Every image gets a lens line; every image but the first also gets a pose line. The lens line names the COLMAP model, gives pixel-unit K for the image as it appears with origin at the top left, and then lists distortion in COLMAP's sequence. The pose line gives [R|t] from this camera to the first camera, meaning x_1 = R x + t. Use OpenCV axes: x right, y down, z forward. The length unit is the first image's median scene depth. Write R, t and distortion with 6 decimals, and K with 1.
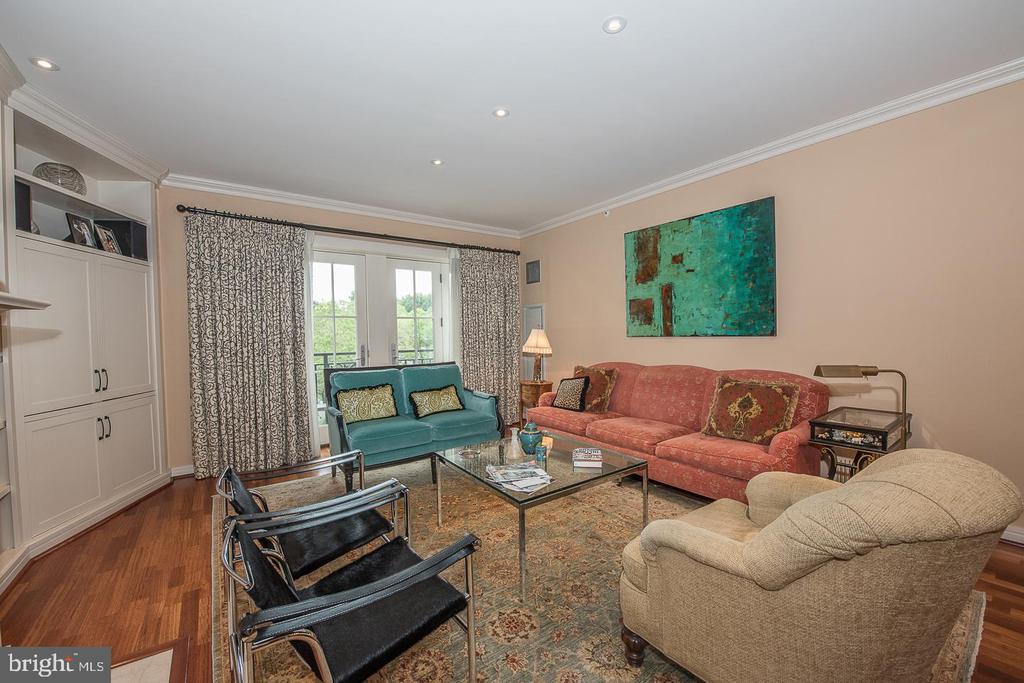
lens RADIAL K [[407.1, 0, 514.0], [0, 407.1, 339.9], [0, 0, 1]] dist [-0.019626, -0.000128]
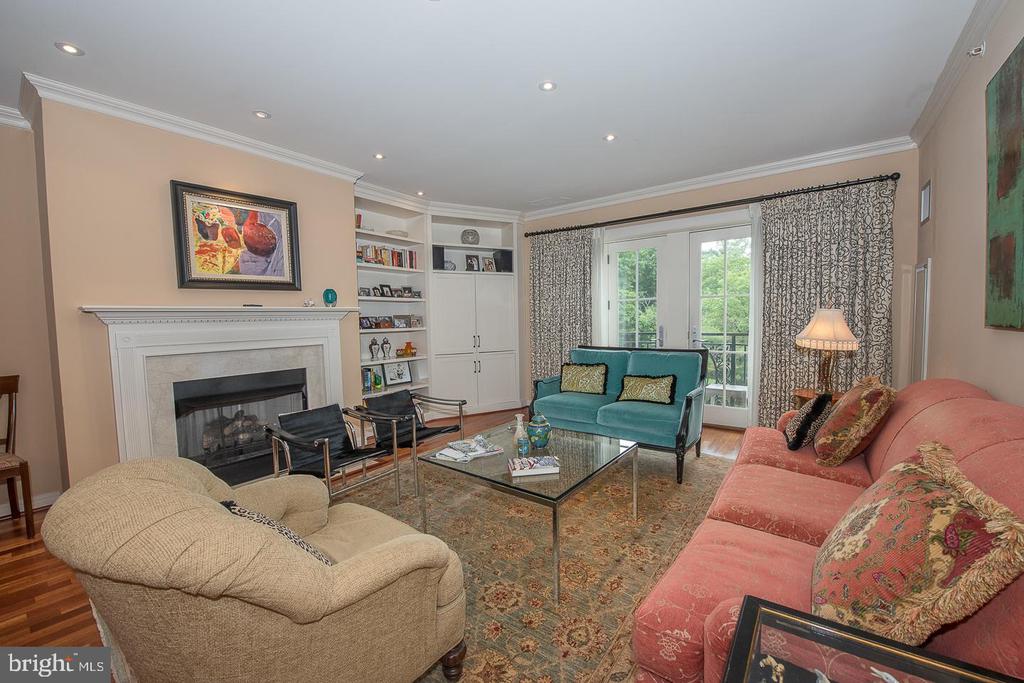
lens RADIAL K [[407.1, 0, 511.3], [0, 407.1, 339.1], [0, 0, 1]] dist [-0.019626, -0.000128]
pose [[0.279236, 0.060138, -0.958337, 0.647369], [-0.003378, 0.998092, 0.061648, -0.021530], [0.960216, -0.013977, 0.278907, 0.473876]]
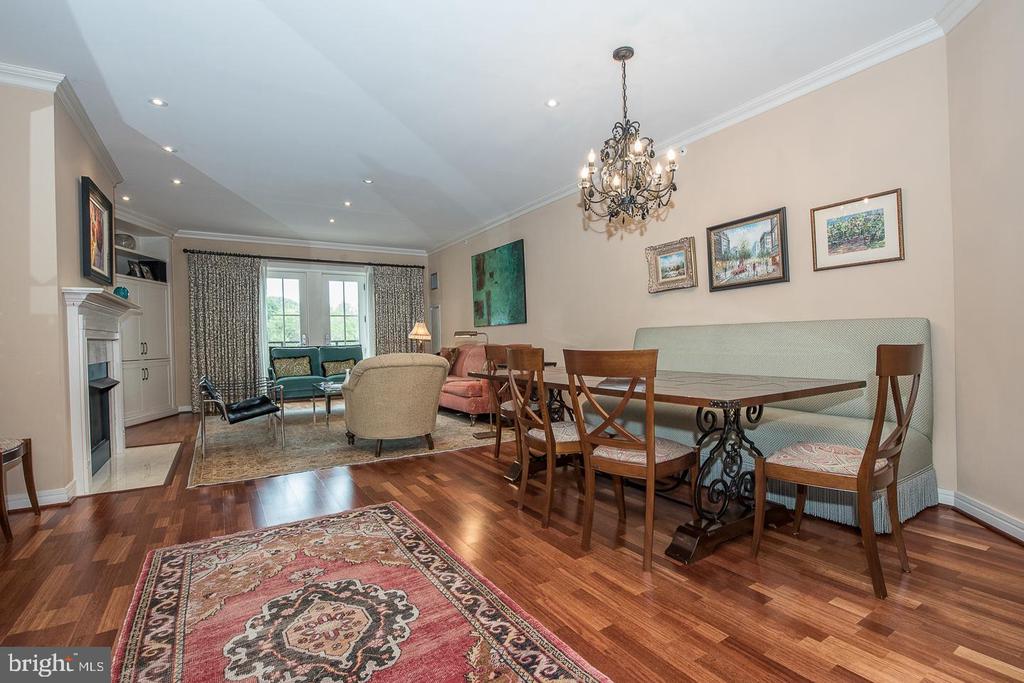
lens RADIAL K [[472.9, 0, 510.2], [0, 472.9, 336.7], [0, 0, 1]] dist [-0.002488, -0.000074]
pose [[0.996645, -0.005984, -0.081630, 0.651885], [0.004296, 0.999774, -0.020837, 0.075800], [0.081736, 0.020416, 0.996445, -0.811405]]
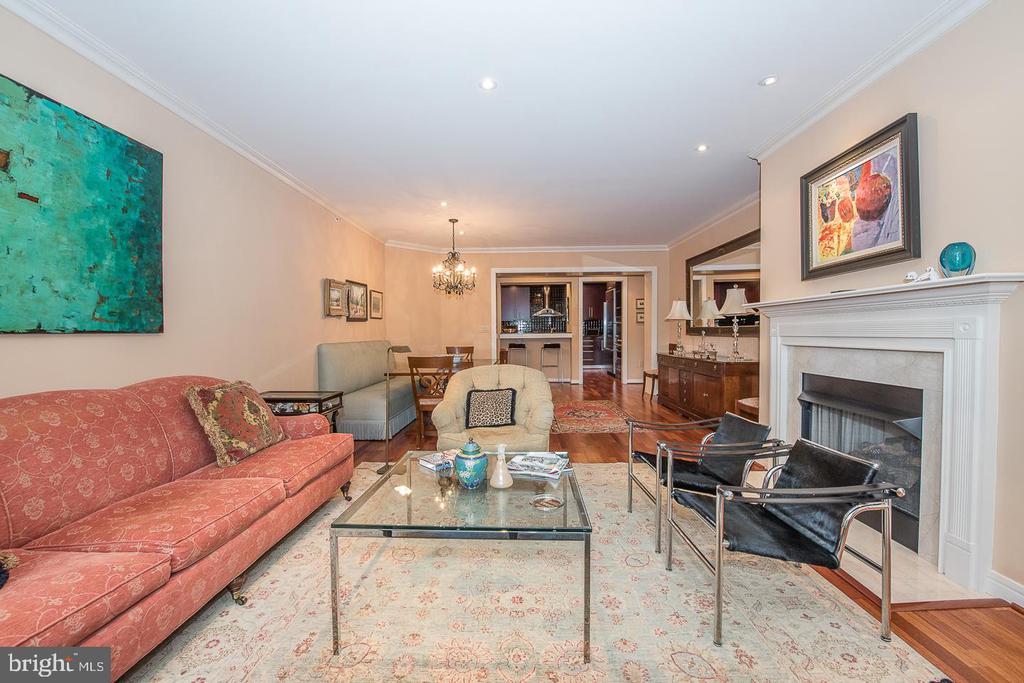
lens RADIAL K [[407.1, 0, 513.6], [0, 407.1, 337.8], [0, 0, 1]] dist [-0.019626, -0.000128]
pose [[-0.792134, 0.015754, 0.610143, -0.318025], [0.034168, 0.999244, 0.018559, 0.007922], [-0.609390, 0.035548, -0.792074, 1.059300]]
